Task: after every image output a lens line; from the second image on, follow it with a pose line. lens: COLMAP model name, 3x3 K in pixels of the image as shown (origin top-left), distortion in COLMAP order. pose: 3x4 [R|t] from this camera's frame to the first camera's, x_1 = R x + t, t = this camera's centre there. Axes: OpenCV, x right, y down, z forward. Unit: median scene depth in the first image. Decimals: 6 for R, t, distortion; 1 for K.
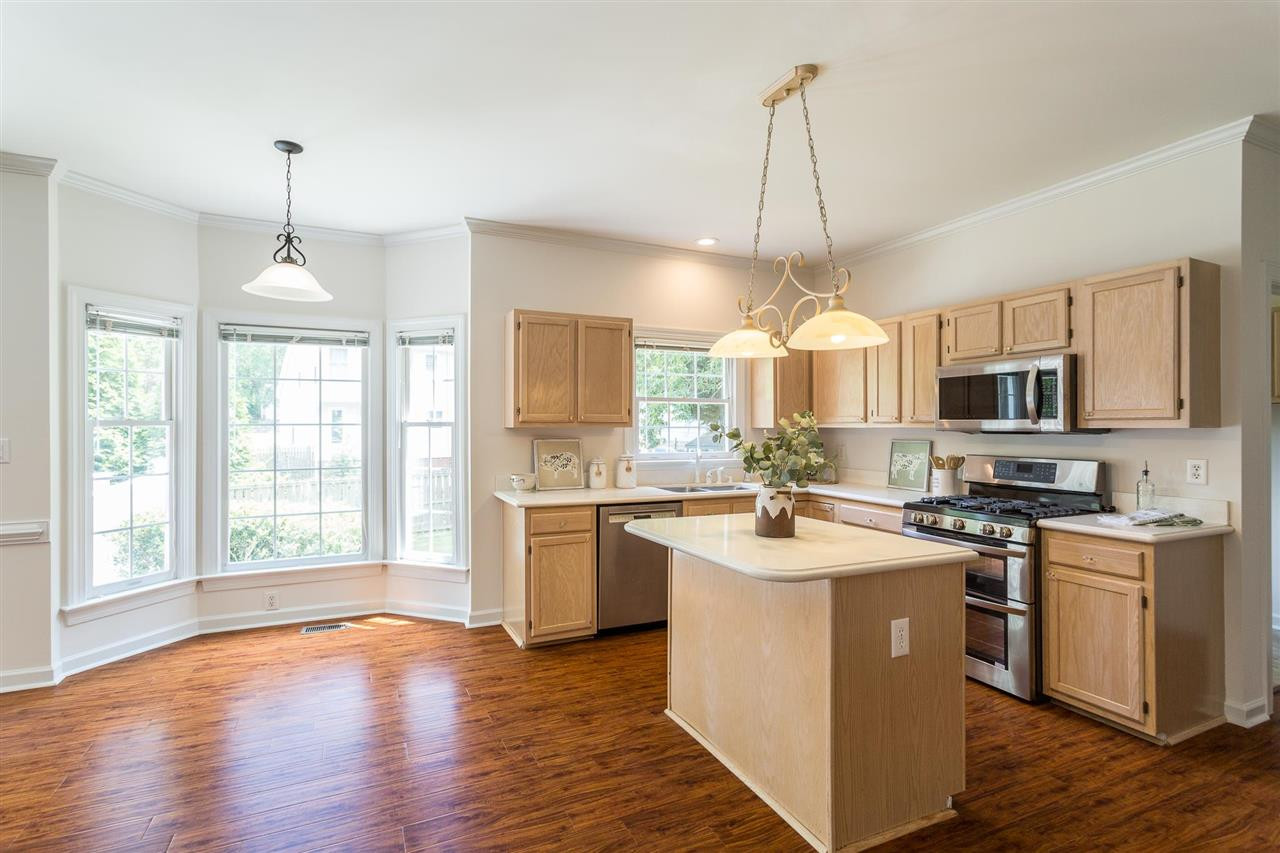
lens RADIAL K [[610.0, 0, 634.1], [0, 610.0, 421.2], [0, 0, 1]] dist [0.000068, 0.001591]
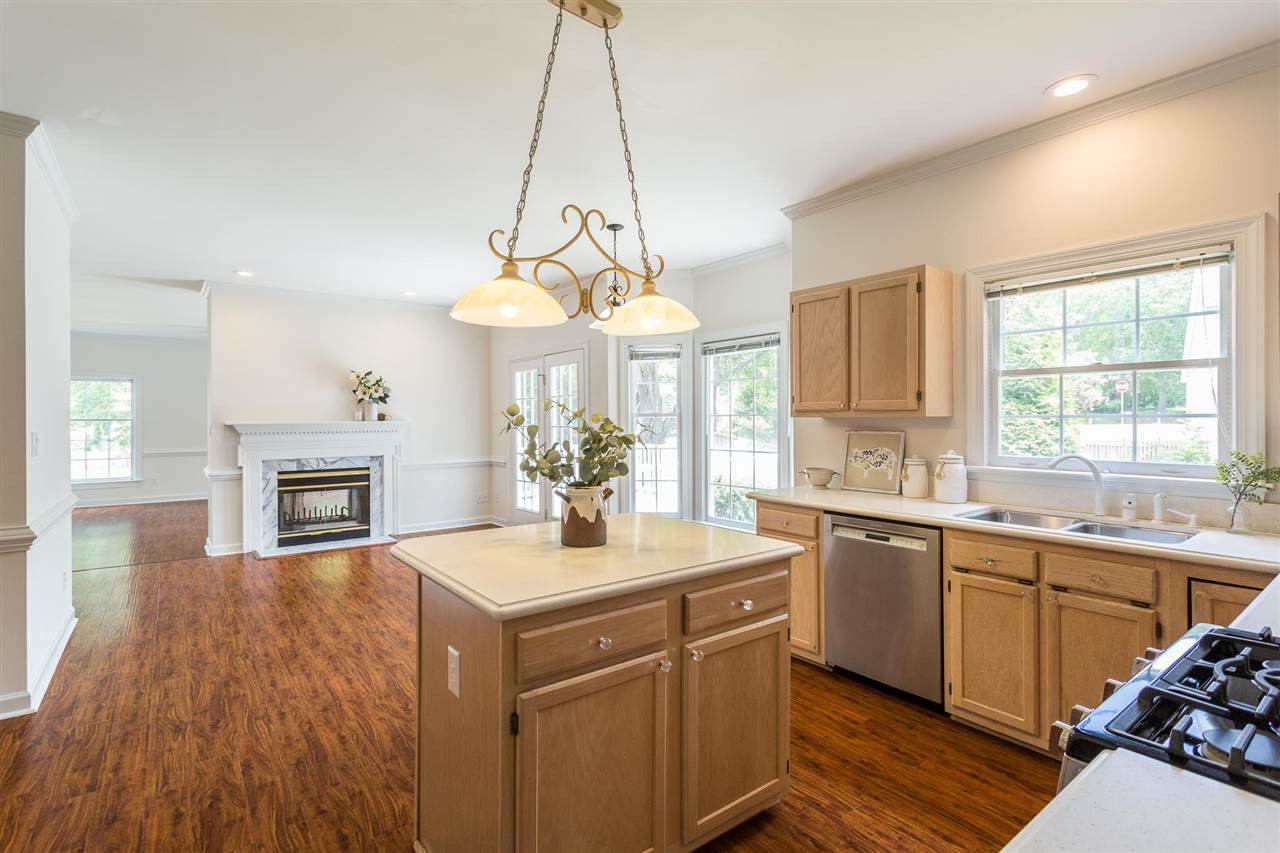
lens RADIAL K [[610.0, 0, 644.2], [0, 610.0, 417.5], [0, 0, 1]] dist [0.000068, 0.001591]
pose [[0.226105, -0.002532, -0.974100, 0.691159], [0.010572, 0.999944, -0.000145, 0.008867], [0.974046, -0.010265, 0.226119, 0.576634]]
